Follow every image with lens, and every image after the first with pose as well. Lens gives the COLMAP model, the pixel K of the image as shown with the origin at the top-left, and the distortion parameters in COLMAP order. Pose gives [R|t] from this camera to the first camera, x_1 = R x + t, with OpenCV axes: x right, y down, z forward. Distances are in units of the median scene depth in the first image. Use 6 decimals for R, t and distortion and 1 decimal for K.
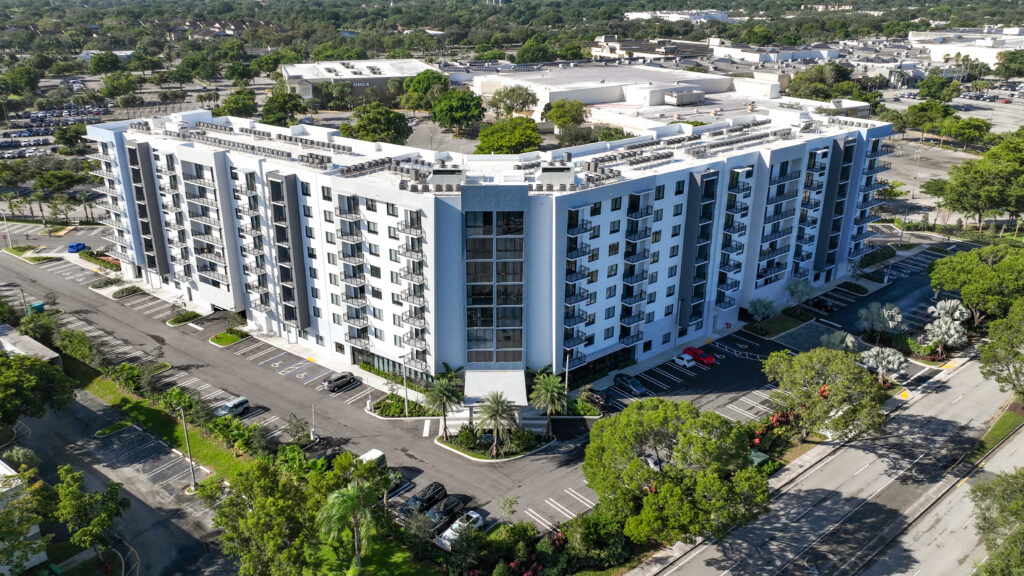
lens RADIAL K [[755.8, 0, 520.4], [0, 755.8, 291.7], [0, 0, 1]] dist [0.008307, -0.001099]
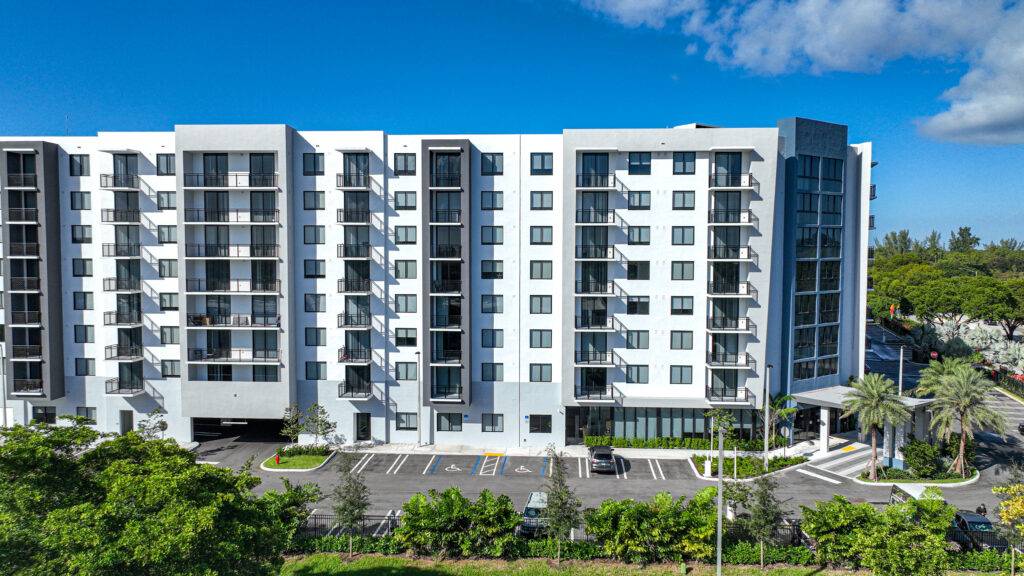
lens RADIAL K [[735.0, 0, 516.6], [0, 735.0, 286.7], [0, 0, 1]] dist [0.008231, 0.005915]
pose [[0.842835, -0.038640, 0.536784, -0.621548], [0.203660, 0.946142, -0.251672, 0.125795], [-0.498149, 0.321439, 0.805310, 0.541039]]
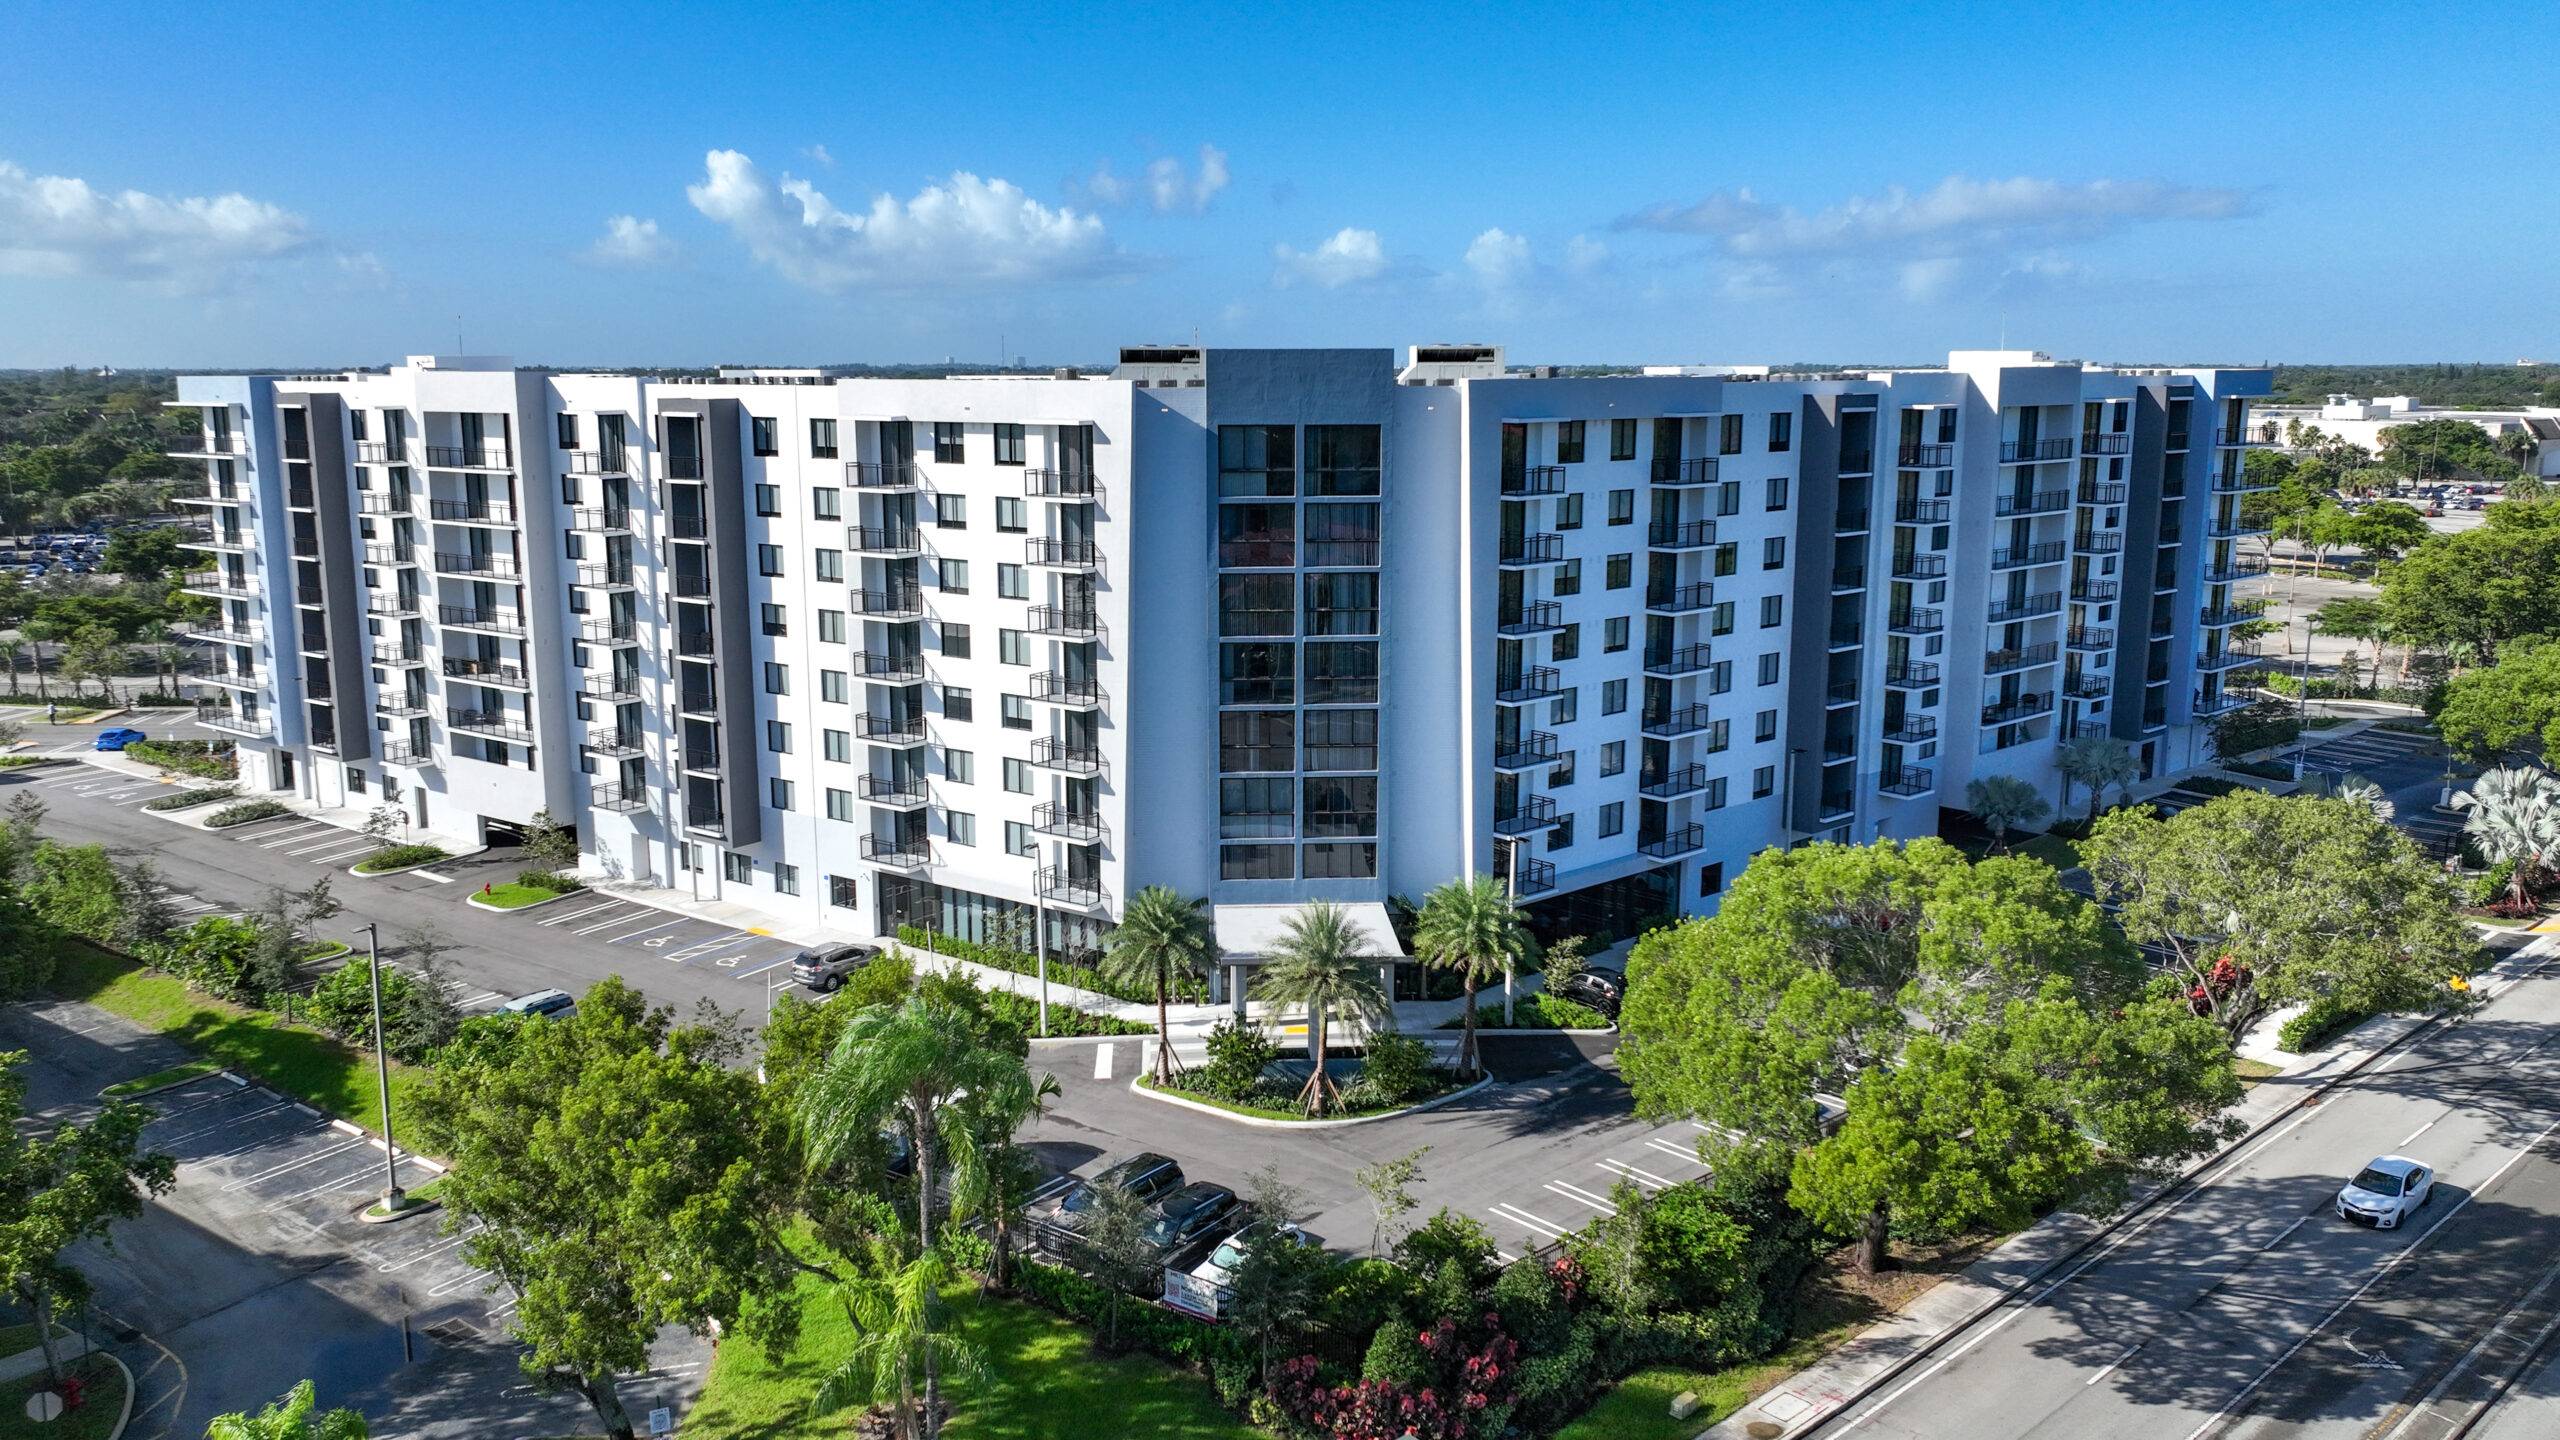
lens RADIAL K [[1837.6, 0, 1291.5], [0, 1837.6, 716.9], [0, 0, 1]] dist [0.008231, 0.005915]
pose [[0.999619, -0.013302, 0.024168, -0.054763], [0.017698, 0.981249, -0.191929, 0.177072], [-0.021162, 0.192283, 0.981111, 0.155180]]
